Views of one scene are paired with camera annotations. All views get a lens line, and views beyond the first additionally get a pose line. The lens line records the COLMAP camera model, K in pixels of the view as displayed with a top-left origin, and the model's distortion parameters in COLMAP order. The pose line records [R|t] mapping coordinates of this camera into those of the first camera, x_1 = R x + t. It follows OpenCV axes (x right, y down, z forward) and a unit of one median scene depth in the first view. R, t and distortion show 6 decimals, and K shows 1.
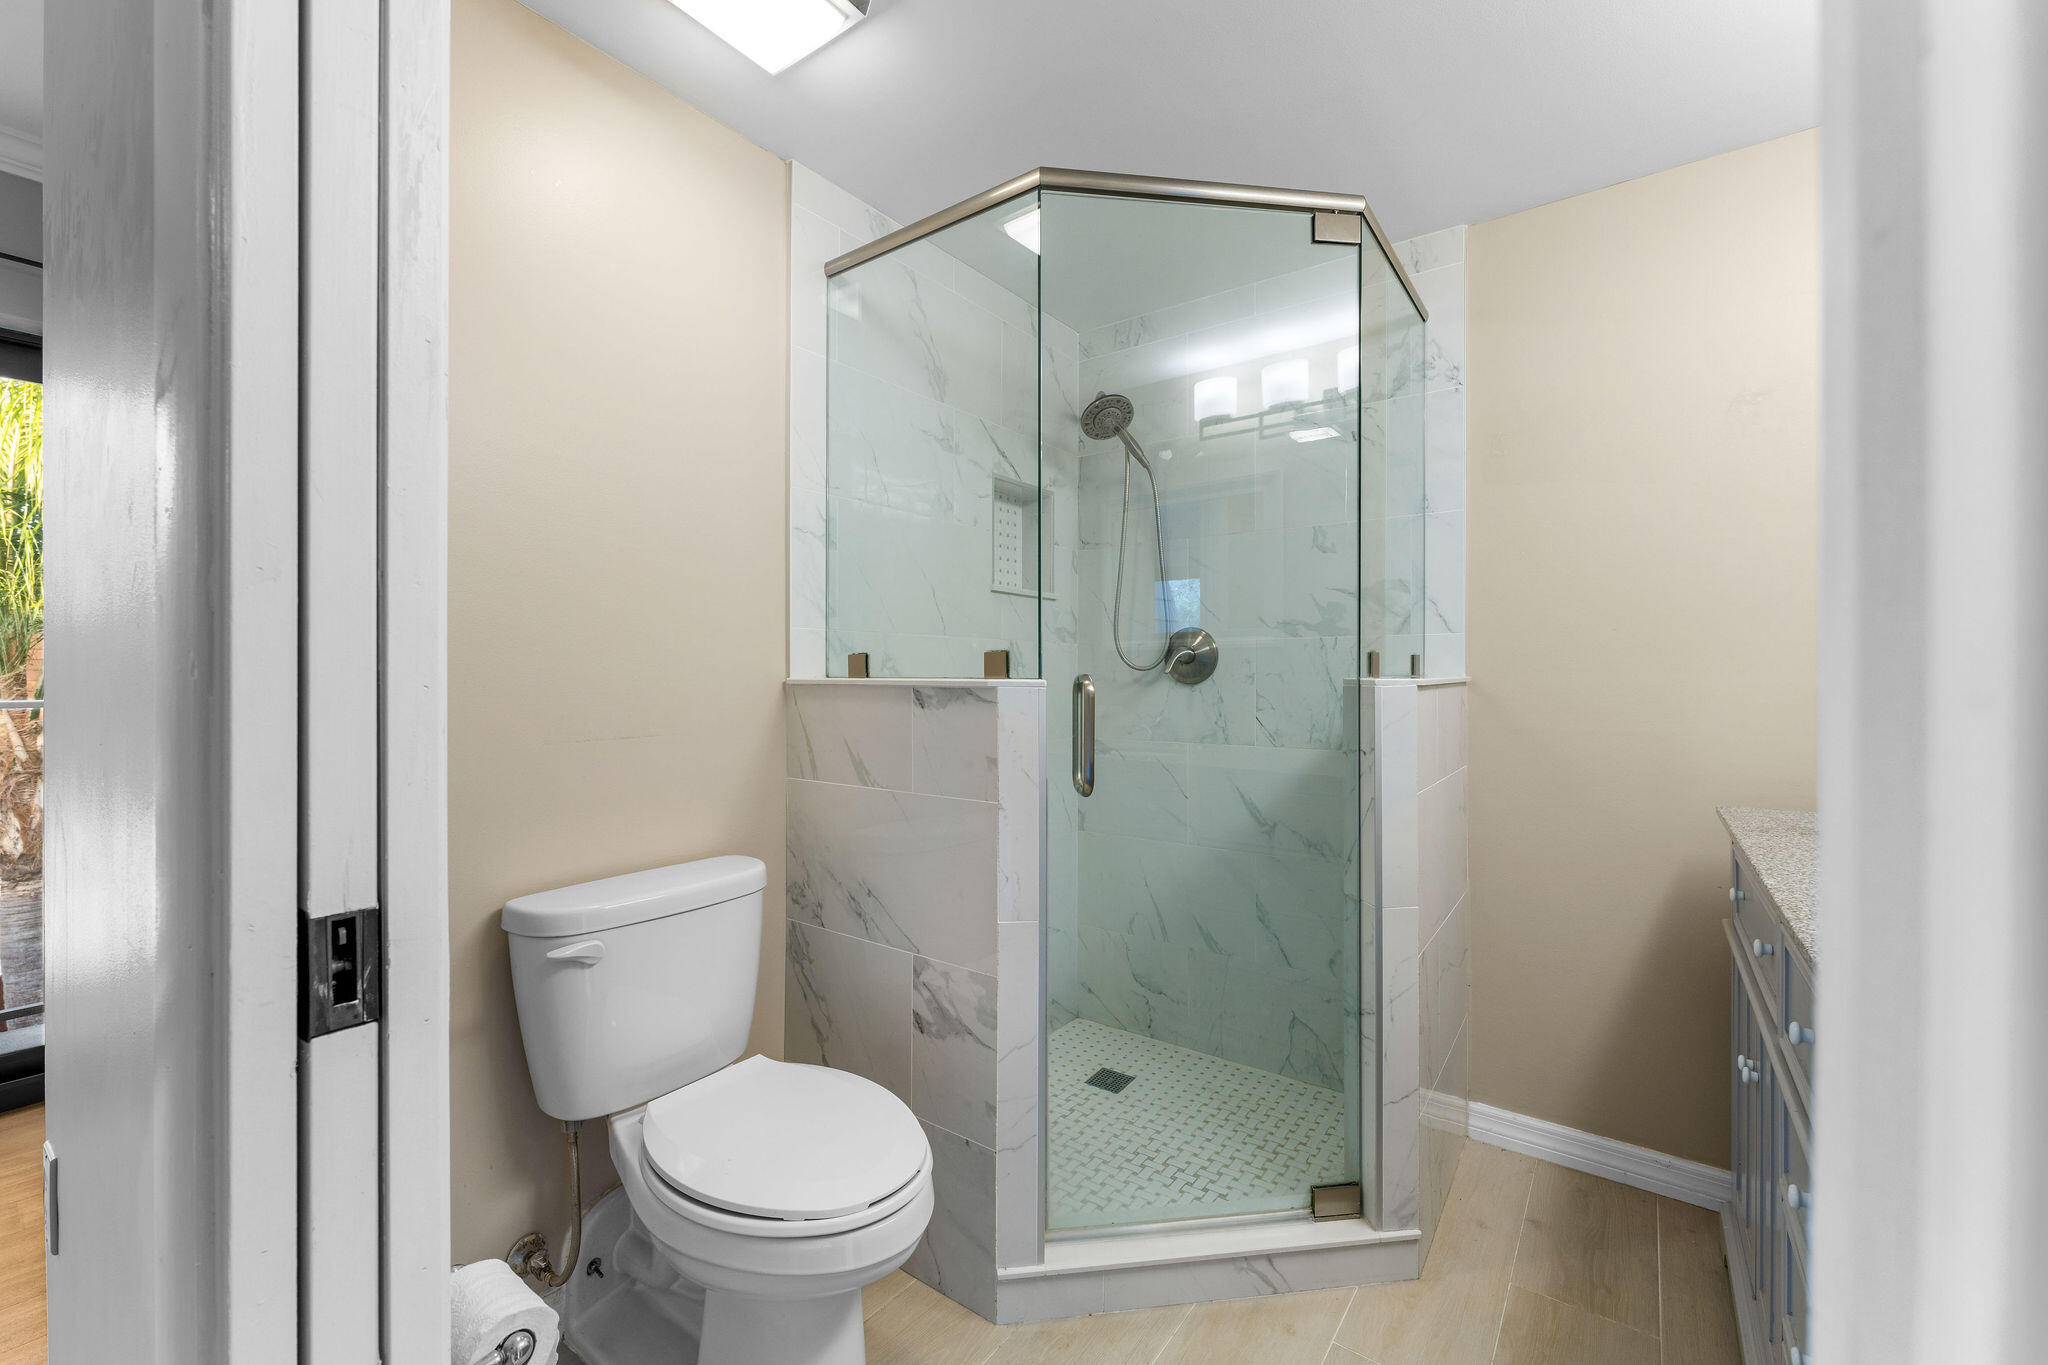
lens RADIAL K [[821.5, 0, 1022.0], [0, 821.5, 690.2], [0, 0, 1]] dist [0.000802, -0.000076]
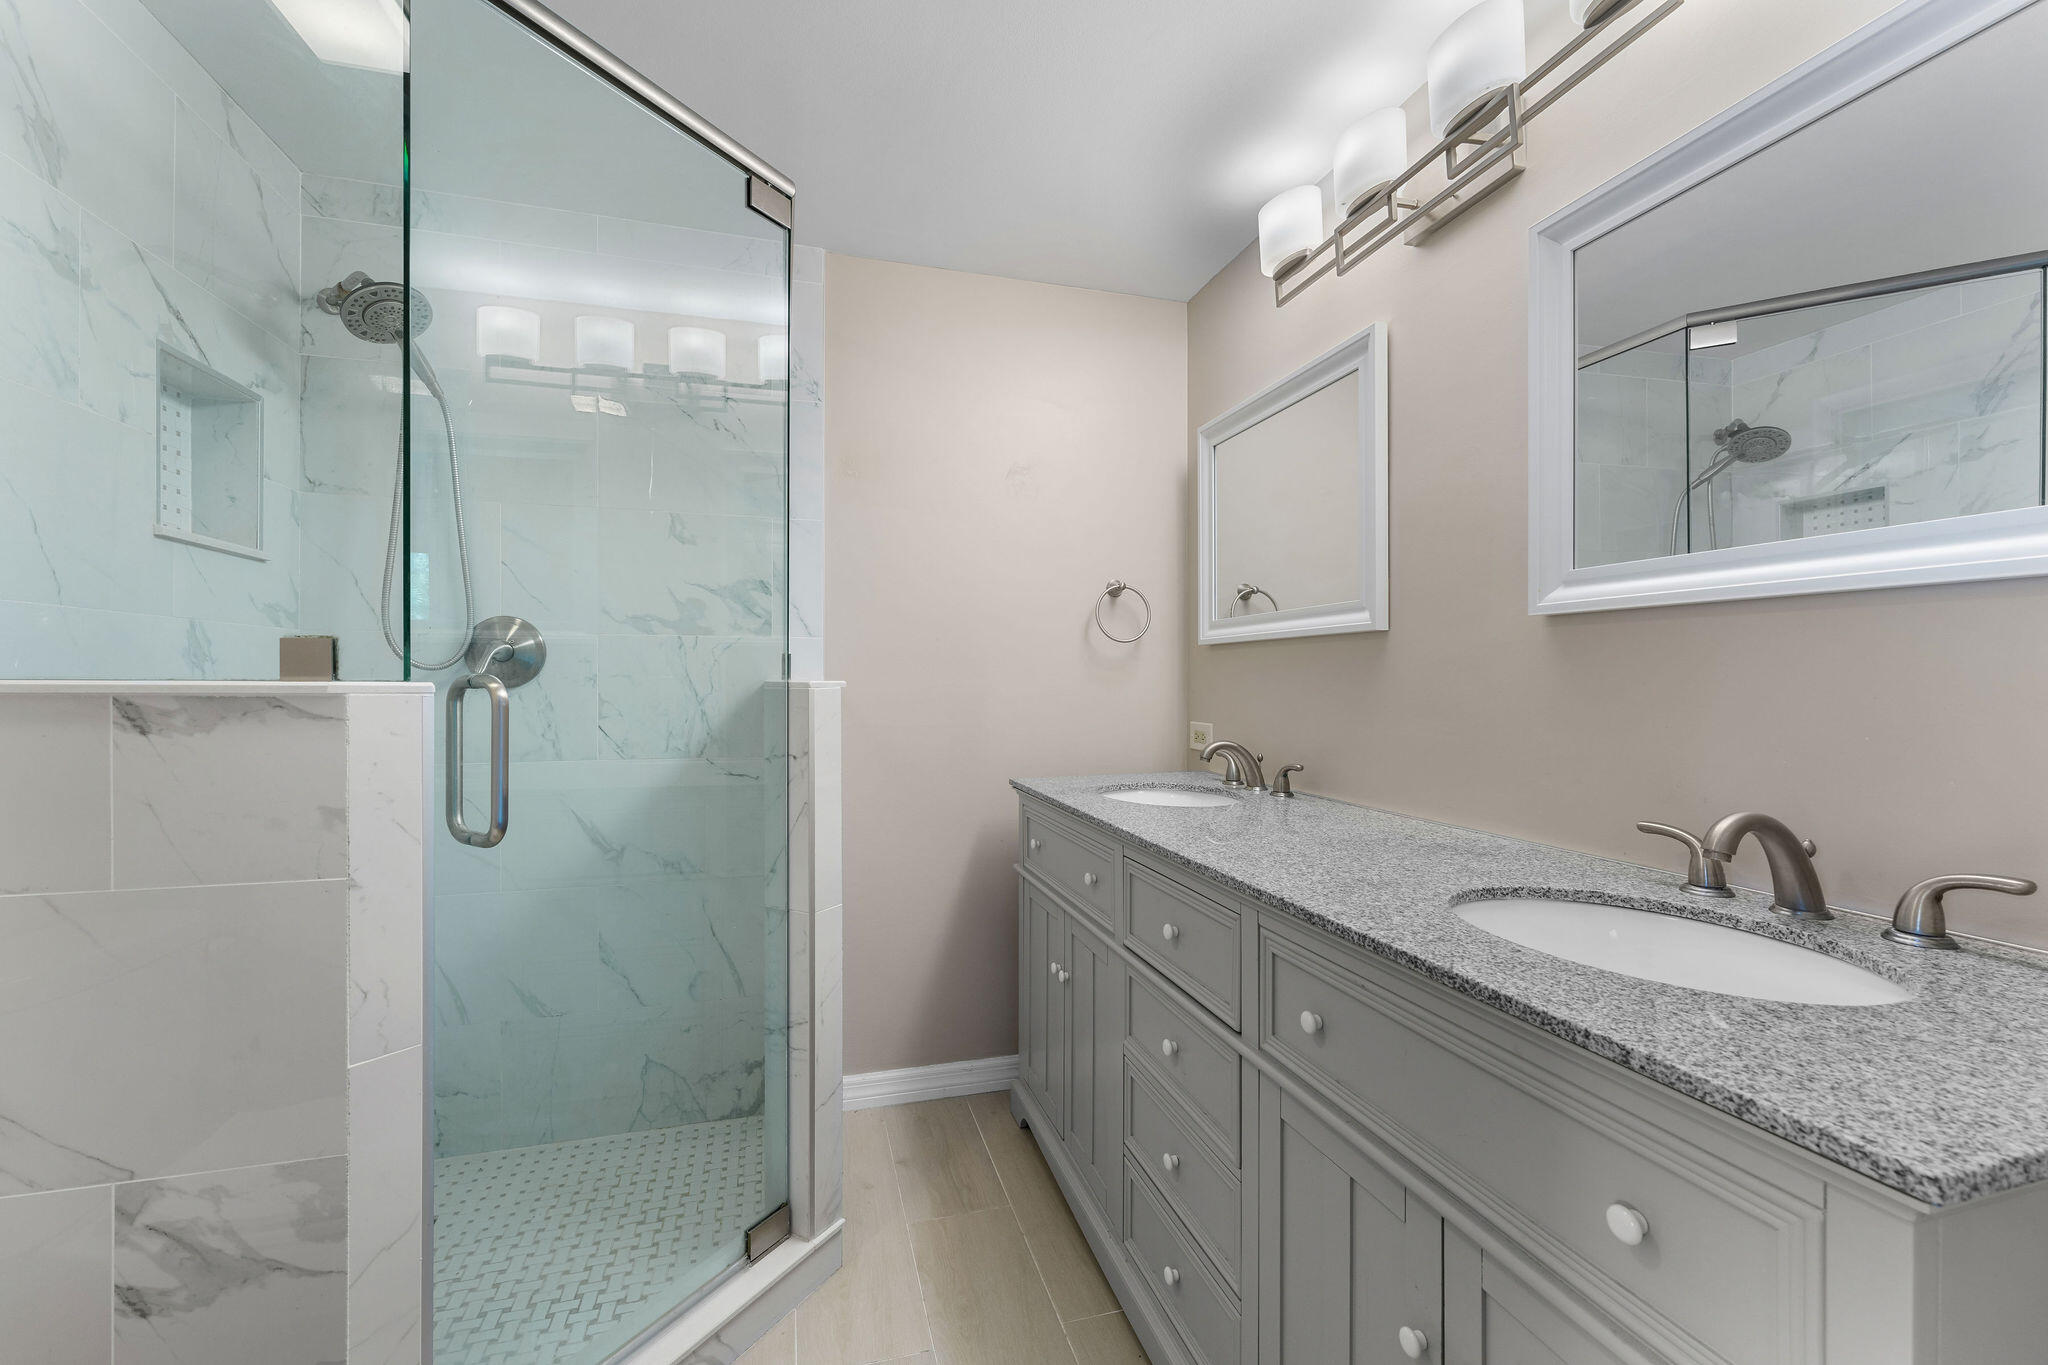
lens RADIAL K [[837.9, 0, 1026.1], [0, 837.9, 693.3], [0, 0, 1]] dist [0.000312, 0.000216]
pose [[0.615261, -0.011847, 0.788235, -0.175795], [0.011090, 0.999918, 0.006372, -0.002544], [-0.788246, 0.004821, 0.615342, 0.157797]]
